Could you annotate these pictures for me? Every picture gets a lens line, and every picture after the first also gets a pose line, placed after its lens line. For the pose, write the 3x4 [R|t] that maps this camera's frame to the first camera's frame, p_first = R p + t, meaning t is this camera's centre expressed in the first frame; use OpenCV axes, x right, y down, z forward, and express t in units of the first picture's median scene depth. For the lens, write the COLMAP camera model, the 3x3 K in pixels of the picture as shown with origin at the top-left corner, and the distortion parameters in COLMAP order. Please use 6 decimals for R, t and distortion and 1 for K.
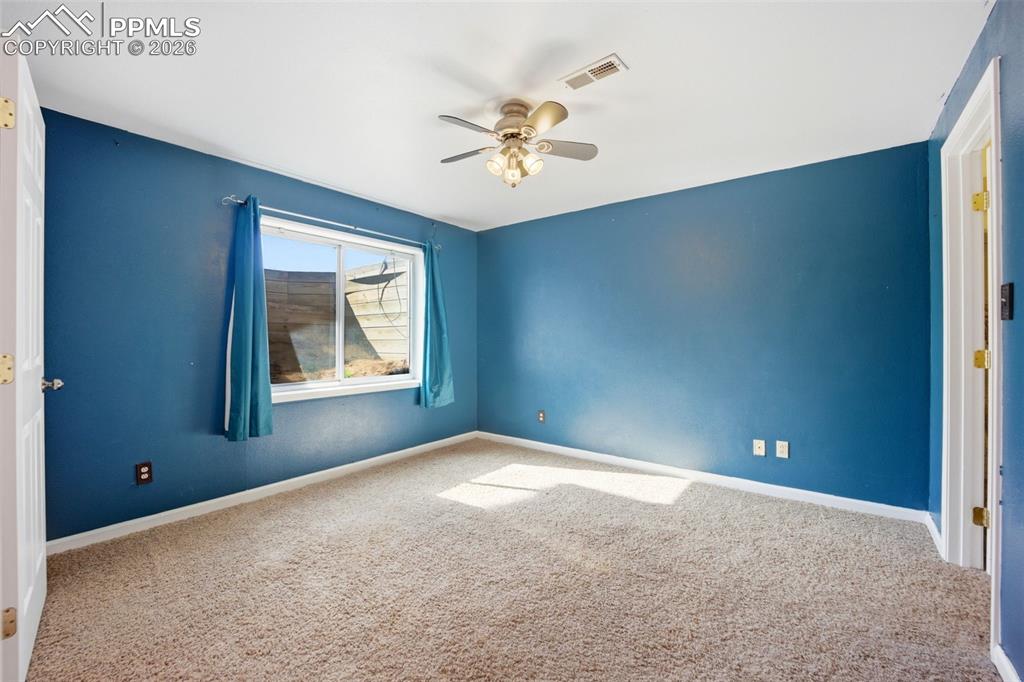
lens RADIAL K [[423.0, 0, 506.9], [0, 423.0, 341.9], [0, 0, 1]] dist [-0.020363, 0.000212]
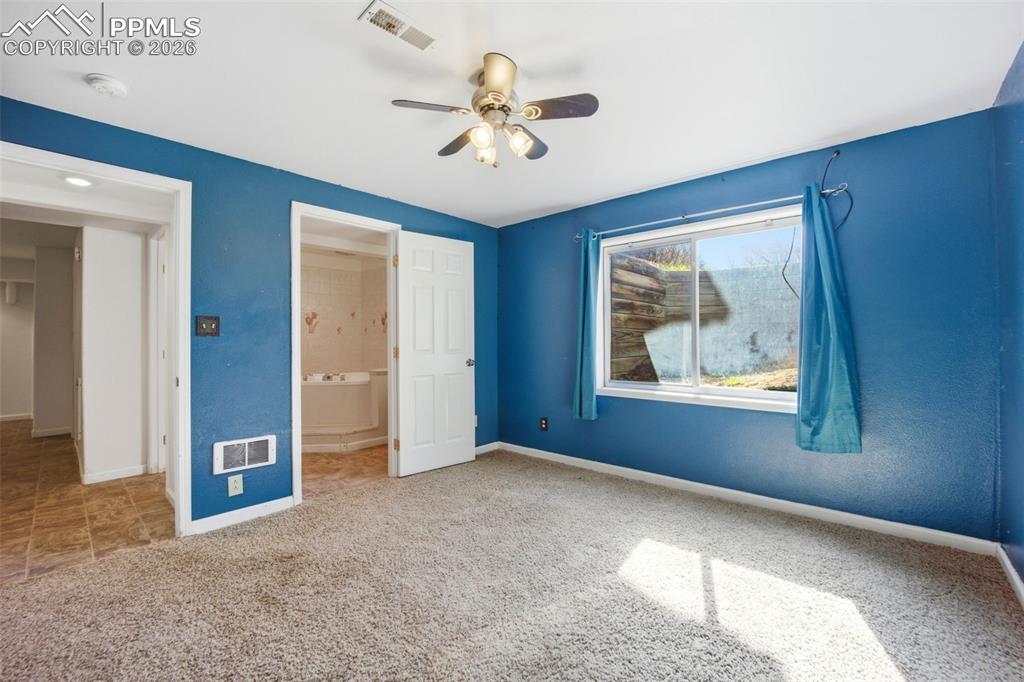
lens RADIAL K [[423.0, 0, 506.9], [0, 423.0, 341.9], [0, 0, 1]] dist [-0.020363, 0.000212]
pose [[-0.072245, 0.005996, -0.997369, 0.617776], [-0.002898, 0.999976, 0.006222, -0.011452], [0.997383, 0.003340, -0.072226, 0.767743]]
